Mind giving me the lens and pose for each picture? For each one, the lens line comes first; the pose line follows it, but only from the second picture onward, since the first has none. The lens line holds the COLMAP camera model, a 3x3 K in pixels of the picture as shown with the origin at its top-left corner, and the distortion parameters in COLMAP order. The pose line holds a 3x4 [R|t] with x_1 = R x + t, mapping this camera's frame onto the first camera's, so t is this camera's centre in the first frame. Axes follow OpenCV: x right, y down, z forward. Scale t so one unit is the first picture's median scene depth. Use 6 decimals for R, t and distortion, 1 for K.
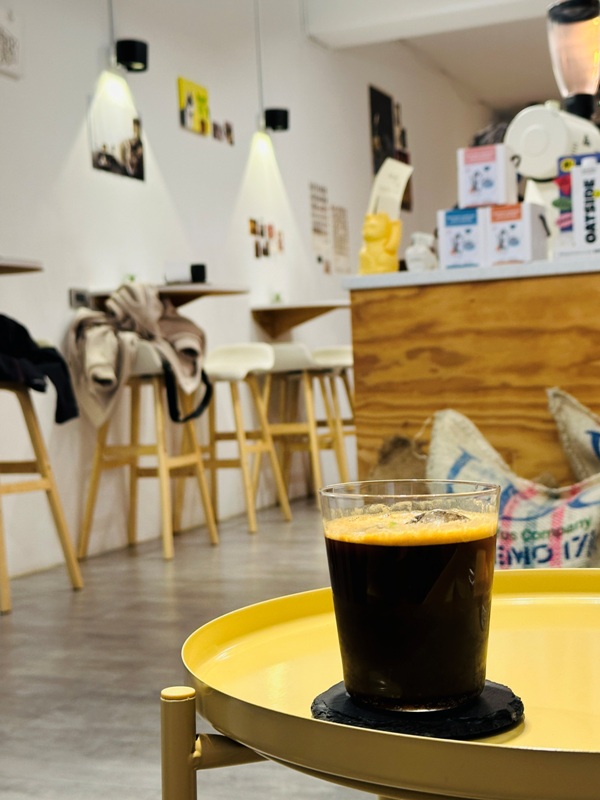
lens RADIAL K [[1227.8, 0, 302.3], [0, 1227.8, 405.0], [0, 0, 1]] dist [0.164669, 0.000000]
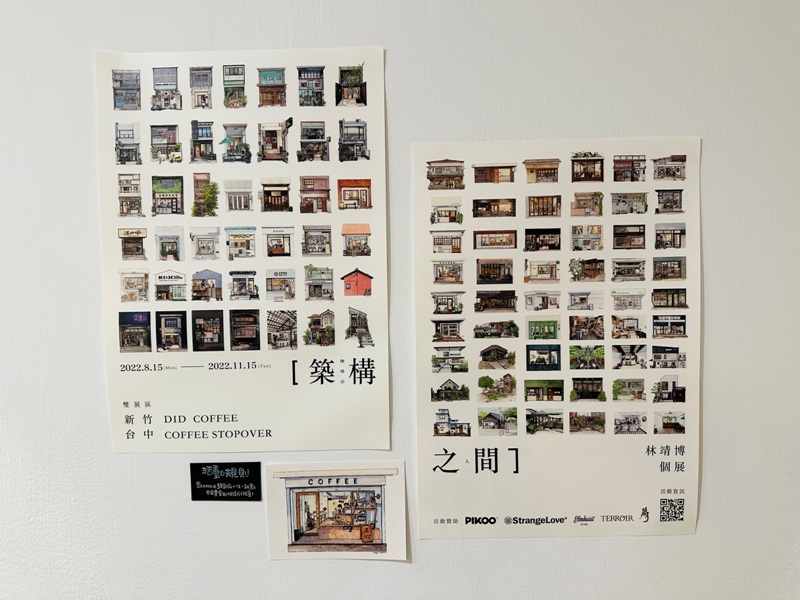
lens RADIAL K [[565.1, 0, 400.3], [0, 565.1, 300.9], [0, 0, 1]] dist [0.021626, -0.011949]
pose [[0.383257, 0.091248, -0.919124, 0.154380], [-0.034338, 0.995828, 0.084545, -0.237141], [0.923003, -0.000841, 0.384791, 1.536096]]
